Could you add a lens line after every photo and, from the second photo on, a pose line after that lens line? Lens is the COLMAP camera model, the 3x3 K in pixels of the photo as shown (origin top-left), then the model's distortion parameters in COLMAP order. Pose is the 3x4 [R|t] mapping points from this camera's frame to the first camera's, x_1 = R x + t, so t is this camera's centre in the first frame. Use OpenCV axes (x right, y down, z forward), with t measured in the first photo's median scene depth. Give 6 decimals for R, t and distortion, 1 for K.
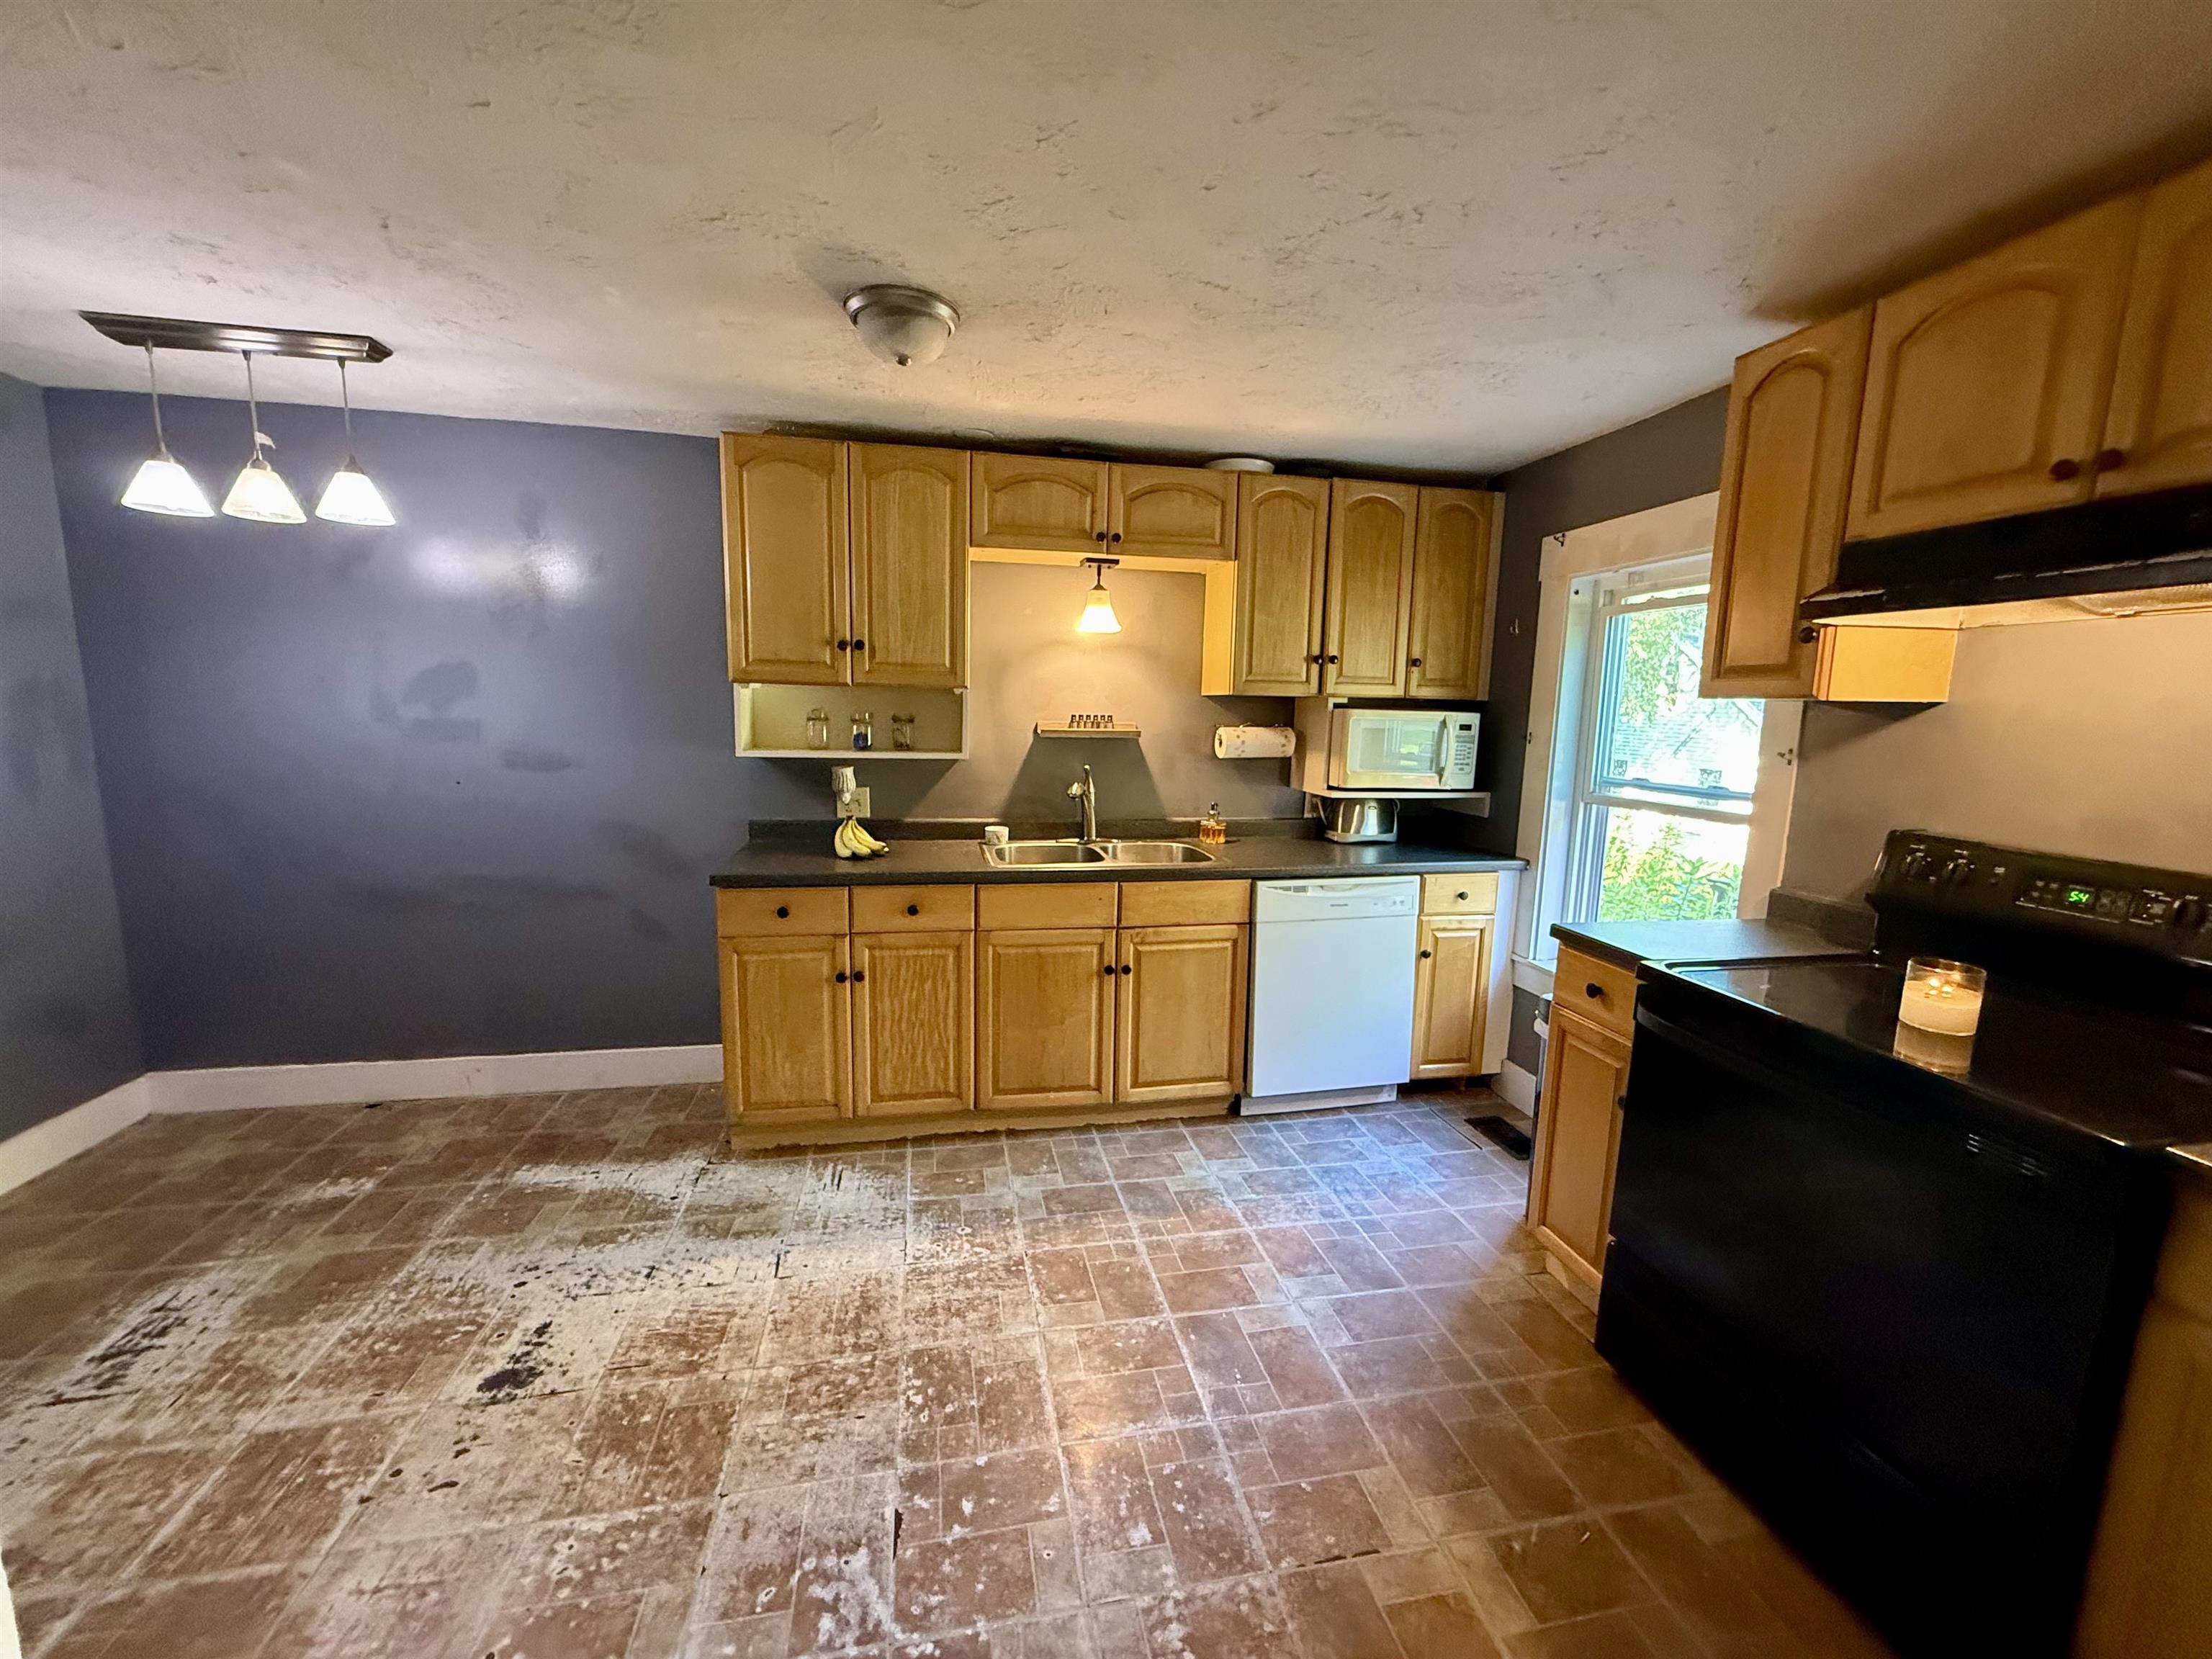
lens RADIAL K [[882.4, 0, 1106.0], [0, 882.4, 829.5], [0, 0, 1]] dist [0.000205, -0.000171]
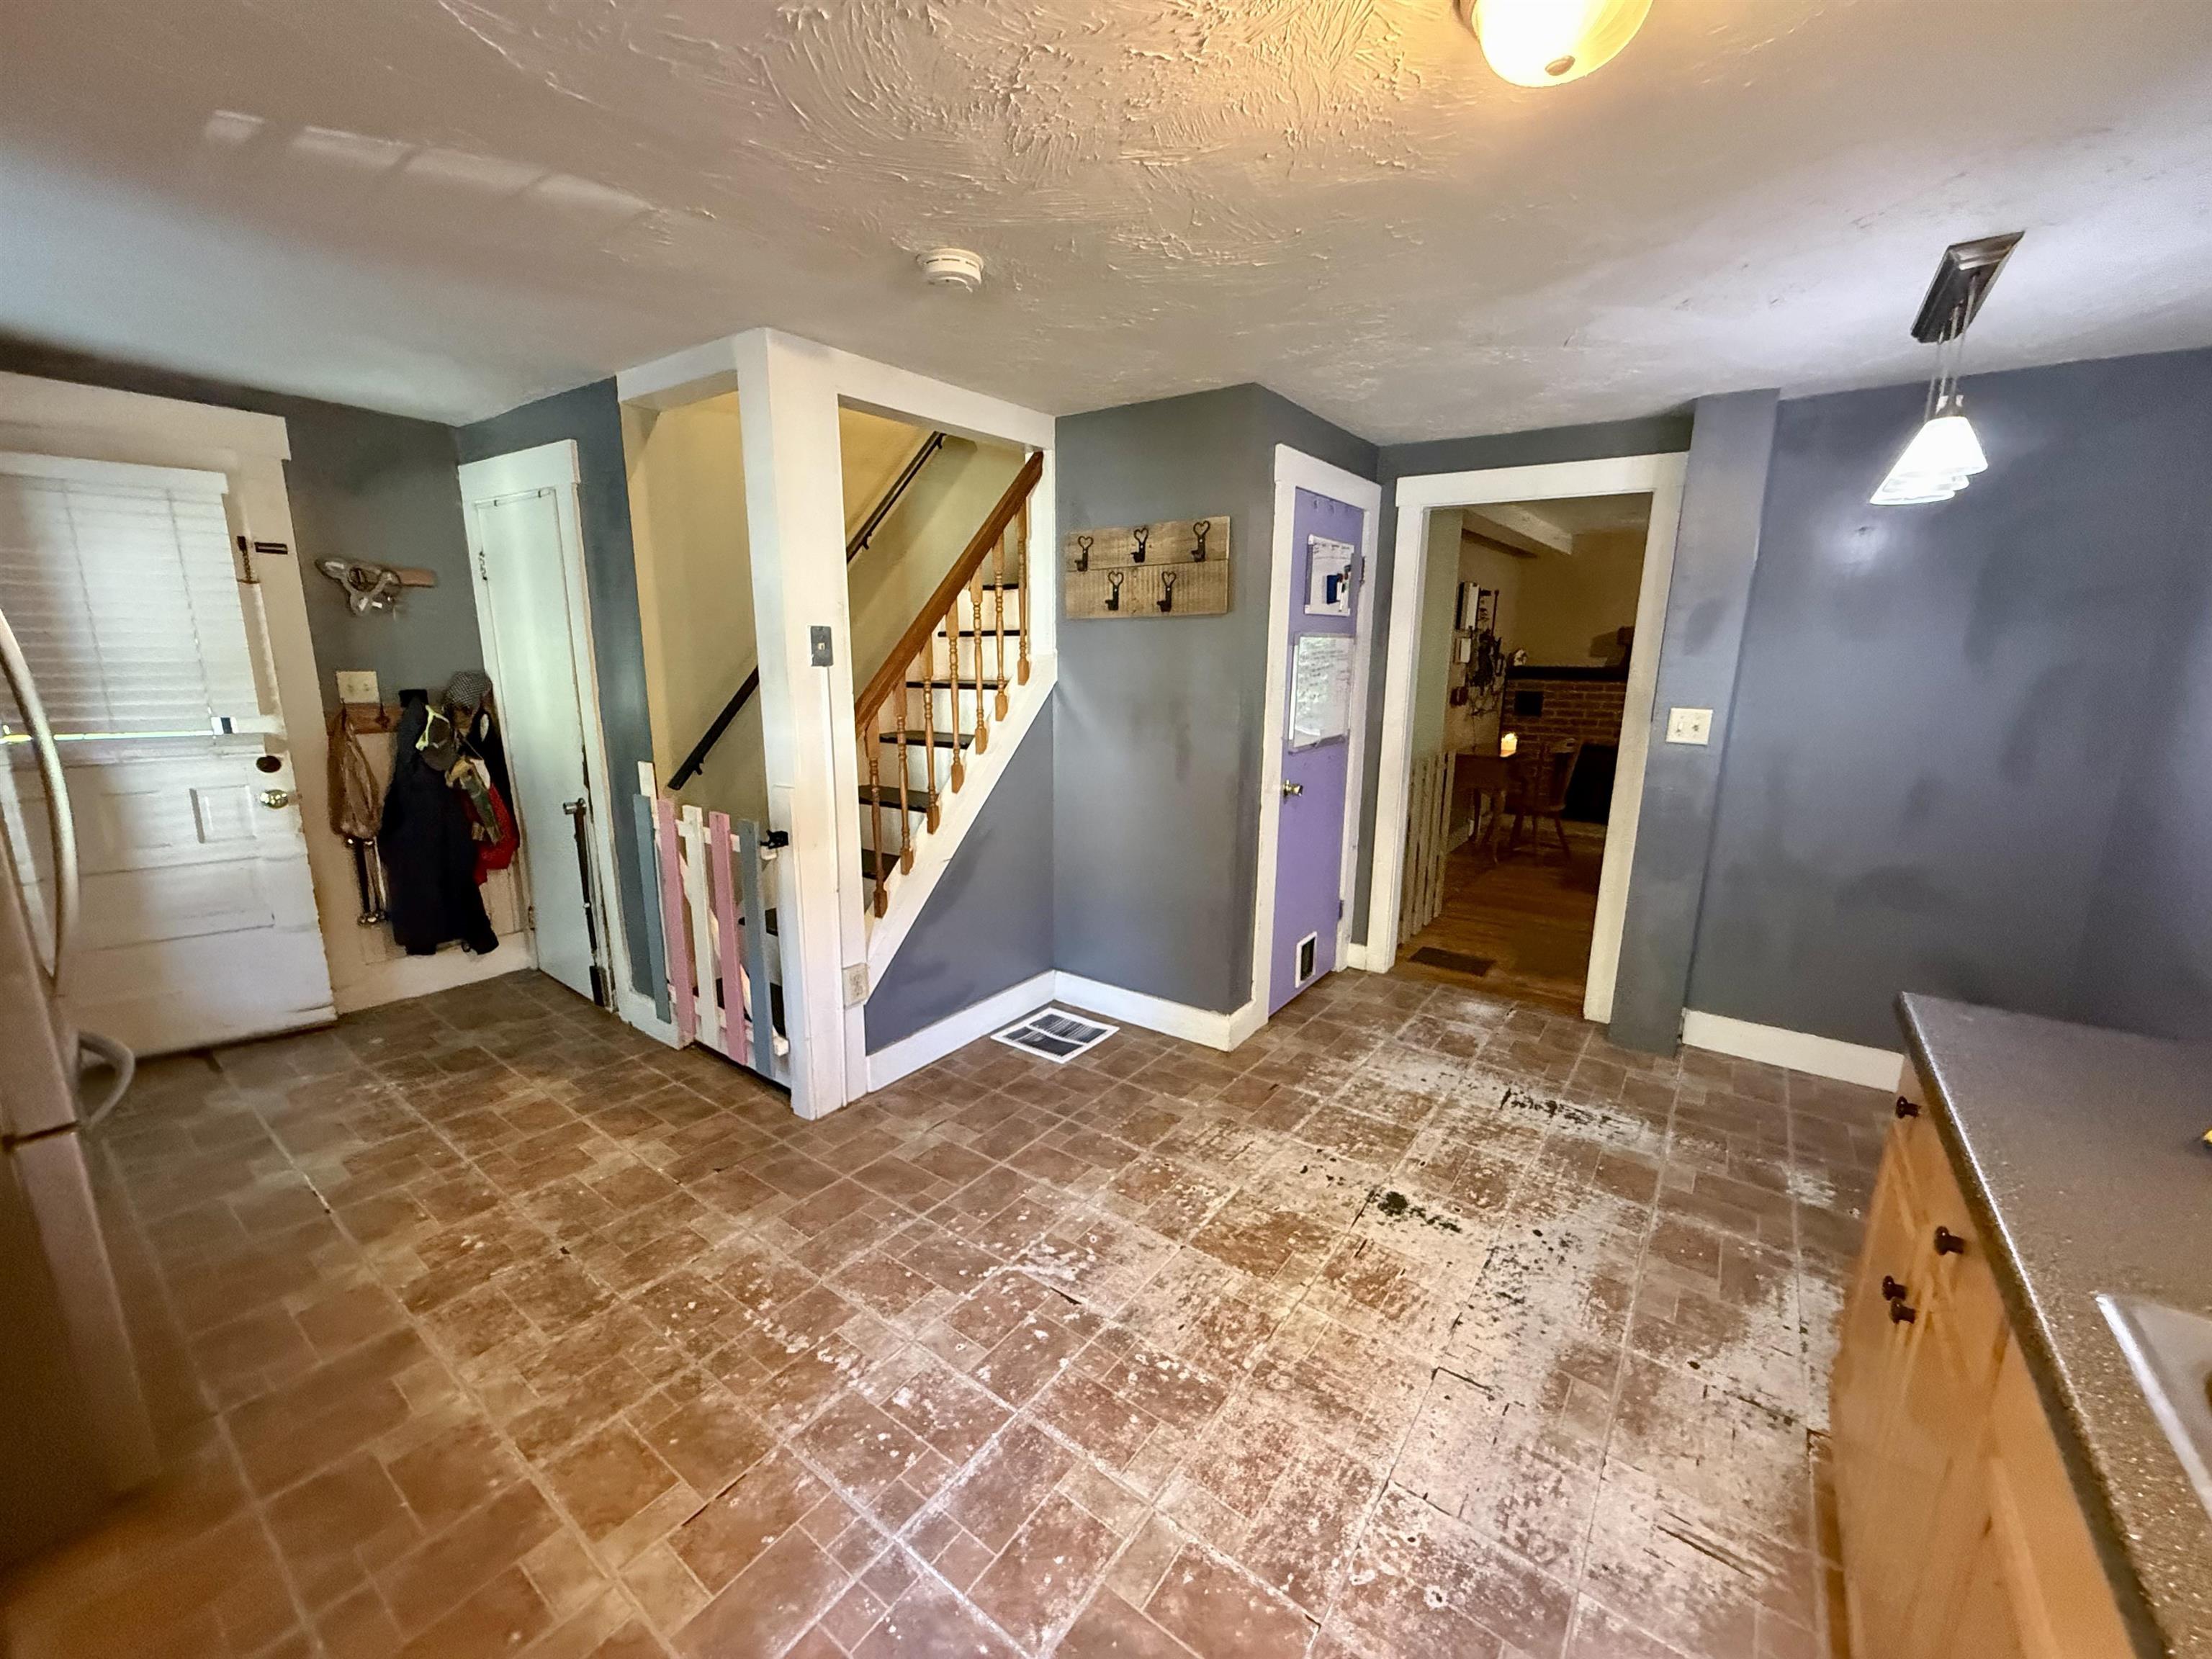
lens RADIAL K [[882.4, 0, 1106.0], [0, 882.4, 829.5], [0, 0, 1]] dist [0.000205, -0.000171]
pose [[-0.740984, 0.108420, -0.662712, 0.441687], [-0.122787, 0.948367, 0.292443, -0.227218], [0.660201, 0.298069, -0.689413, 1.471919]]
